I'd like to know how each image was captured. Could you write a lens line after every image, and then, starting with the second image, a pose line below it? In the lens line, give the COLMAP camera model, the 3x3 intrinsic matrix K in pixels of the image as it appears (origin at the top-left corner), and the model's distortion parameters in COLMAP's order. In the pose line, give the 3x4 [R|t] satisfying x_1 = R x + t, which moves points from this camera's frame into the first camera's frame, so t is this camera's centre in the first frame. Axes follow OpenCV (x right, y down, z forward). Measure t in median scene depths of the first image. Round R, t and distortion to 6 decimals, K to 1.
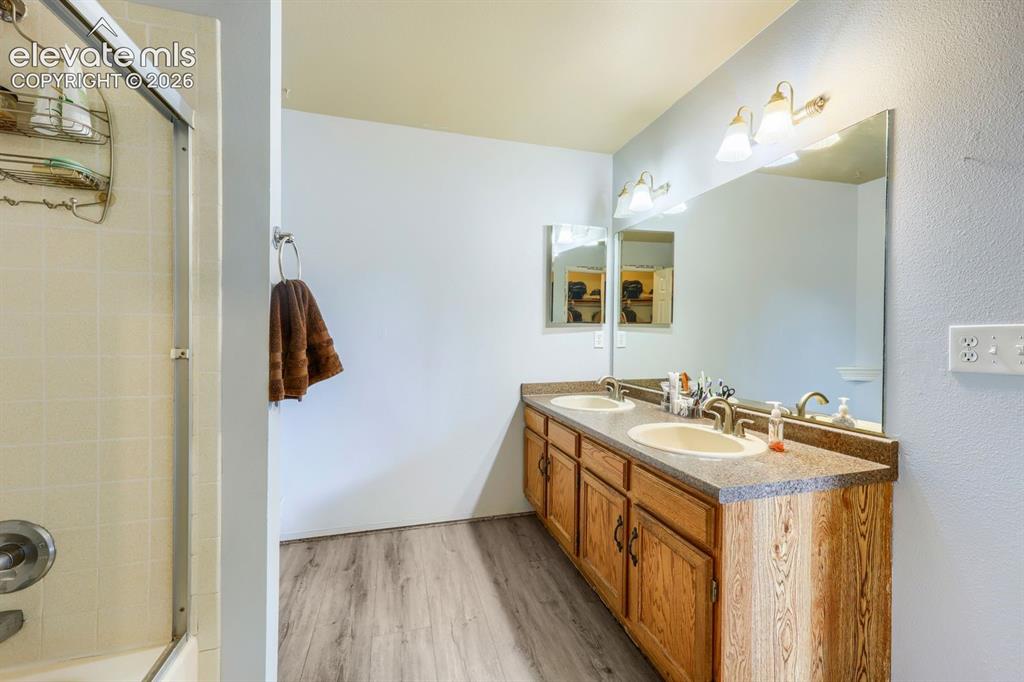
lens RADIAL K [[411.9, 0, 510.9], [0, 411.9, 337.0], [0, 0, 1]] dist [0.010828, 0.000122]
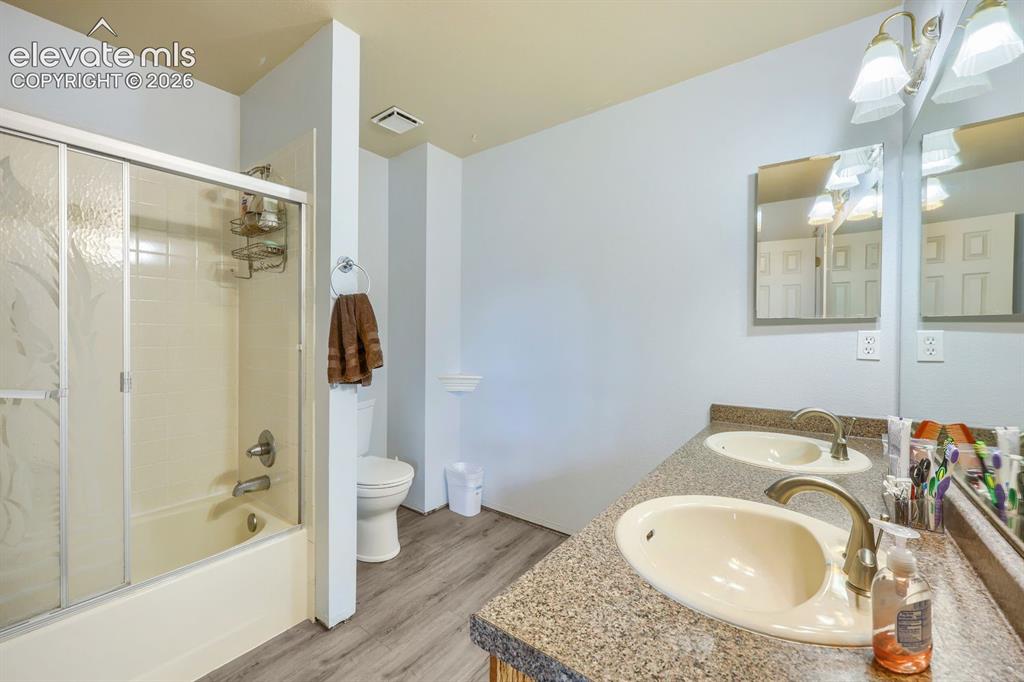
lens RADIAL K [[411.9, 0, 510.9], [0, 411.9, 337.0], [0, 0, 1]] dist [0.010828, 0.000122]
pose [[0.598349, -0.001514, -0.801234, 0.618121], [-0.006174, 0.999960, -0.006500, 0.003231], [0.801212, 0.008836, 0.598315, 0.443777]]
